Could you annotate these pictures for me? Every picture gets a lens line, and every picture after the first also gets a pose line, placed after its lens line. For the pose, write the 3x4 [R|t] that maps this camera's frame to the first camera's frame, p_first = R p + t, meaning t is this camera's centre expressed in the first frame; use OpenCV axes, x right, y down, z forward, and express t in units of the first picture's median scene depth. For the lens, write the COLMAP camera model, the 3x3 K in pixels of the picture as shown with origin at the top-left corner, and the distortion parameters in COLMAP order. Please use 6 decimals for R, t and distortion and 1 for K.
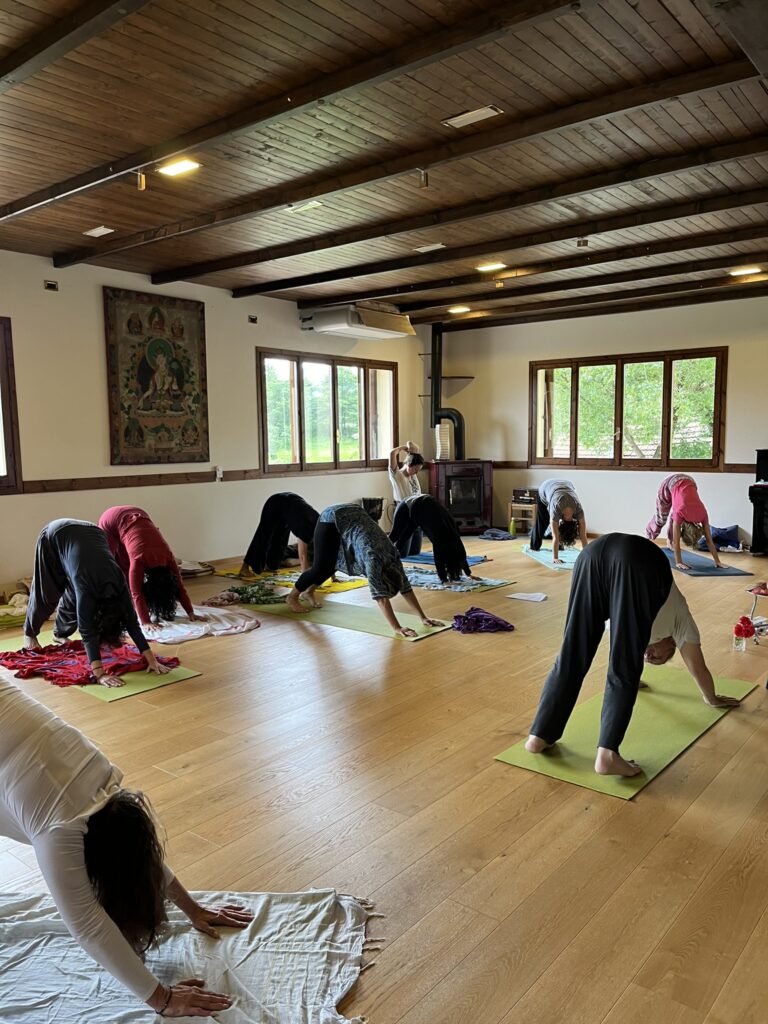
lens RADIAL K [[777.6, 0, 374.6], [0, 777.6, 515.2], [0, 0, 1]] dist [0.065912, -0.092899]
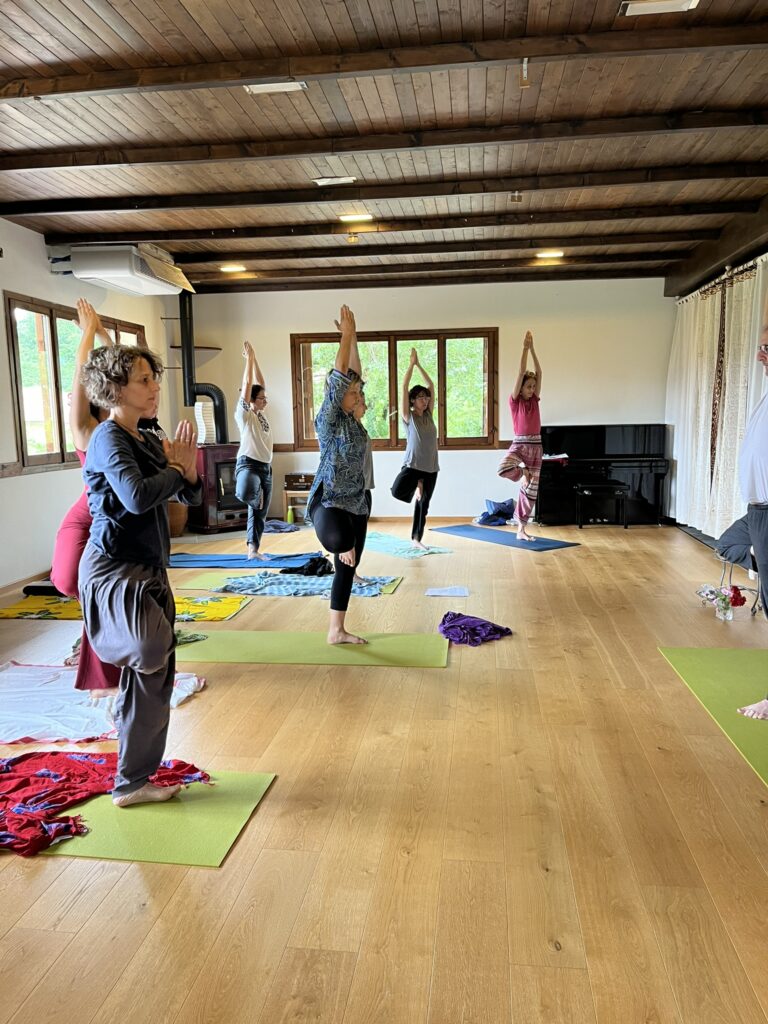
lens RADIAL K [[777.6, 0, 380.5], [0, 777.6, 516.8], [0, 0, 1]] dist [0.065912, -0.092899]
pose [[0.847756, -0.075027, 0.525052, -0.273076], [0.063043, 0.997181, 0.040701, -0.019250], [-0.526626, -0.001404, 0.850096, 0.226576]]
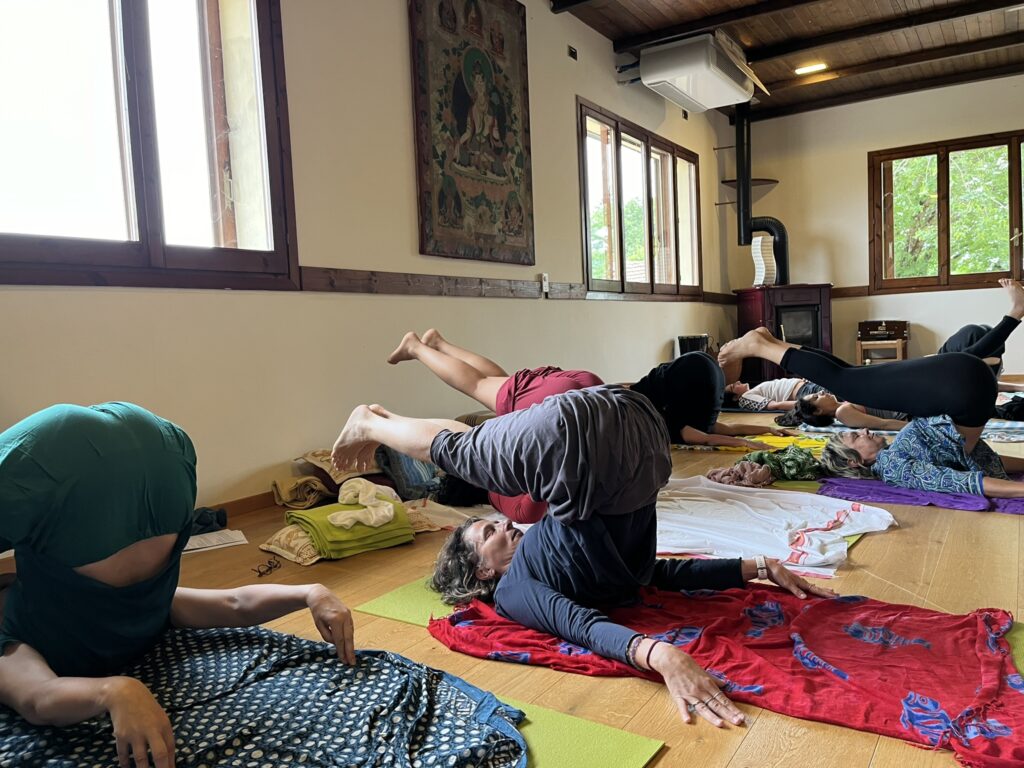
lens RADIAL K [[777.6, 0, 519.3], [0, 777.6, 380.9], [0, 0, 1]] dist [0.065912, -0.092899]
pose [[0.991322, -0.042025, 0.124556, -0.313589], [0.047776, 0.997908, -0.043548, 0.051572], [-0.122466, 0.049121, 0.991256, 0.400354]]
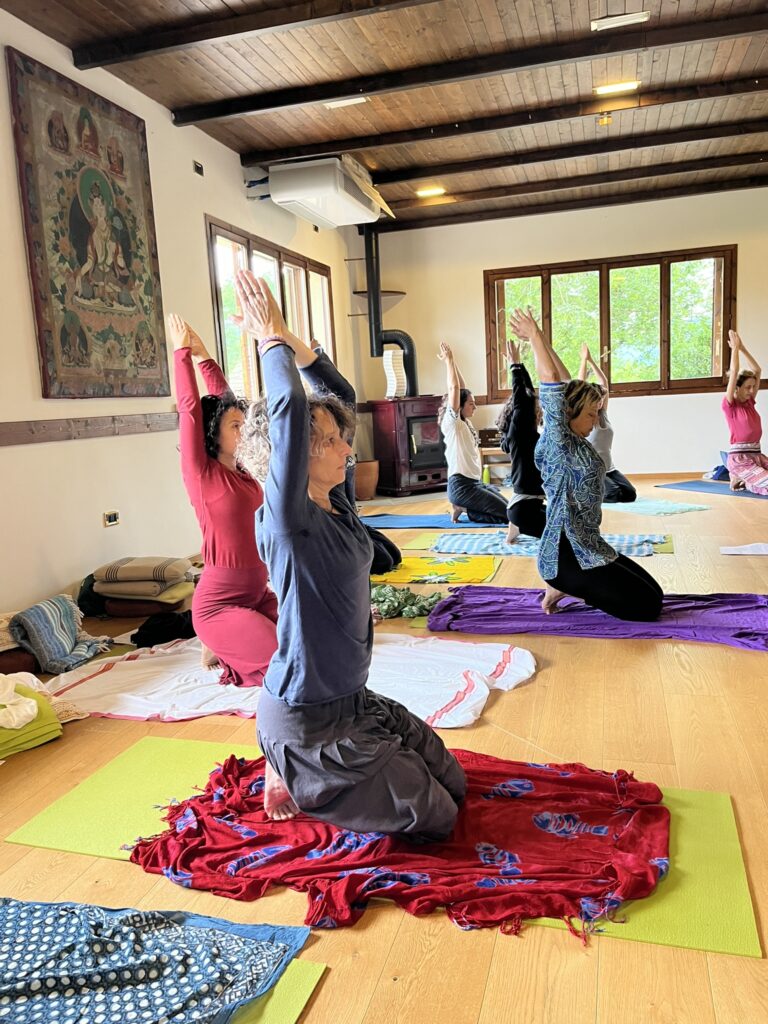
lens RADIAL K [[777.6, 0, 383.8], [0, 777.6, 517.4], [0, 0, 1]] dist [0.065912, -0.092899]
pose [[0.914475, -0.101148, 0.391796, -0.315844], [0.087759, 0.994784, 0.051984, 0.007826], [-0.395011, -0.013155, 0.918582, 0.388555]]
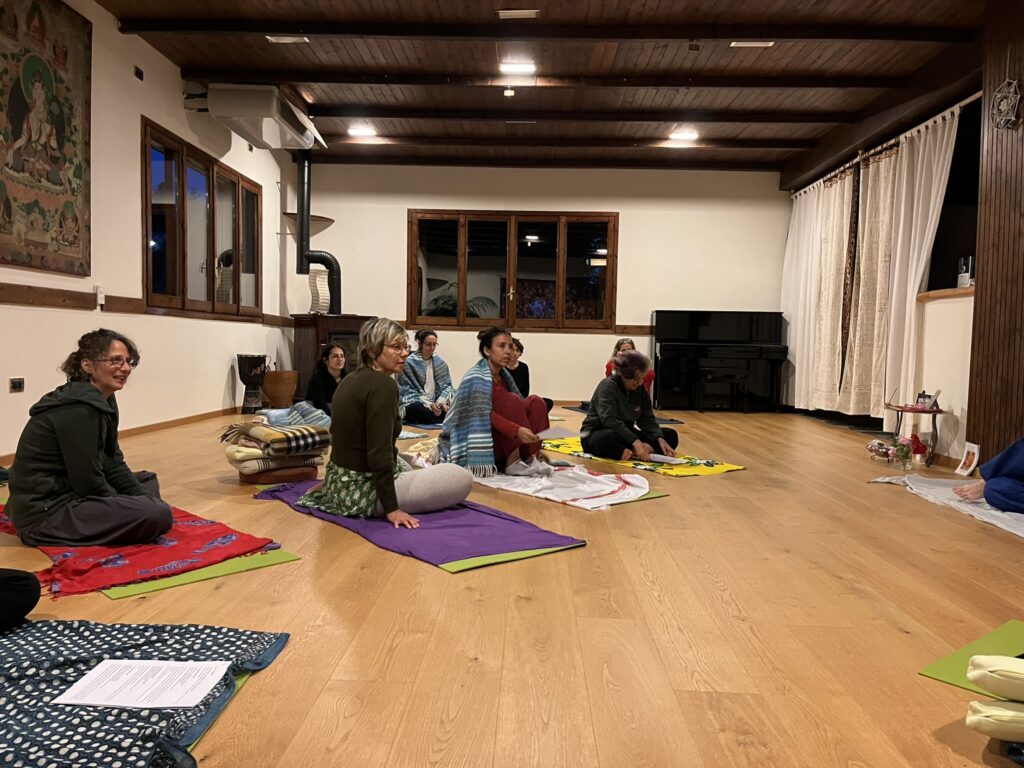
lens RADIAL K [[777.6, 0, 504.0], [0, 777.6, 381.3], [0, 0, 1]] dist [0.065912, -0.092899]
pose [[0.791336, 0.000599, 0.611381, -0.342830], [0.030649, 0.998703, -0.040650, 0.052029], [-0.610612, 0.050906, 0.790292, 0.315087]]
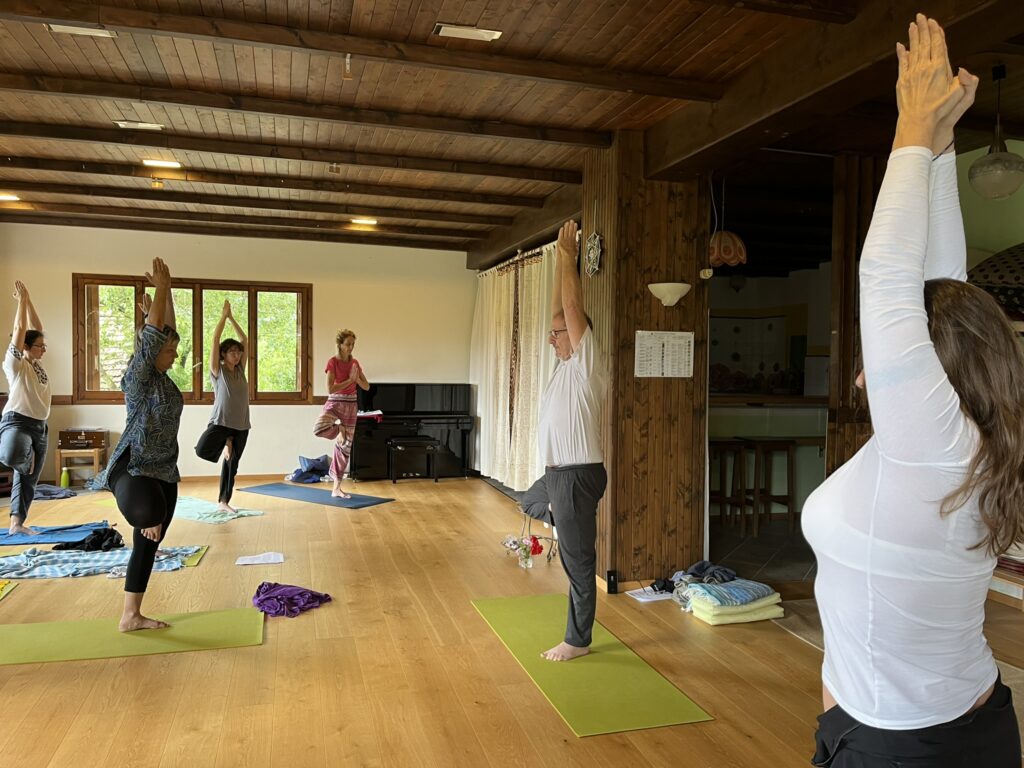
lens RADIAL K [[777.6, 0, 515.7], [0, 777.6, 384.7], [0, 0, 1]] dist [0.065912, -0.092899]
pose [[0.565223, -0.004577, 0.824925, -0.286042], [0.062165, 0.997378, -0.037060, -0.029648], [-0.822593, 0.072228, 0.564025, 0.224495]]
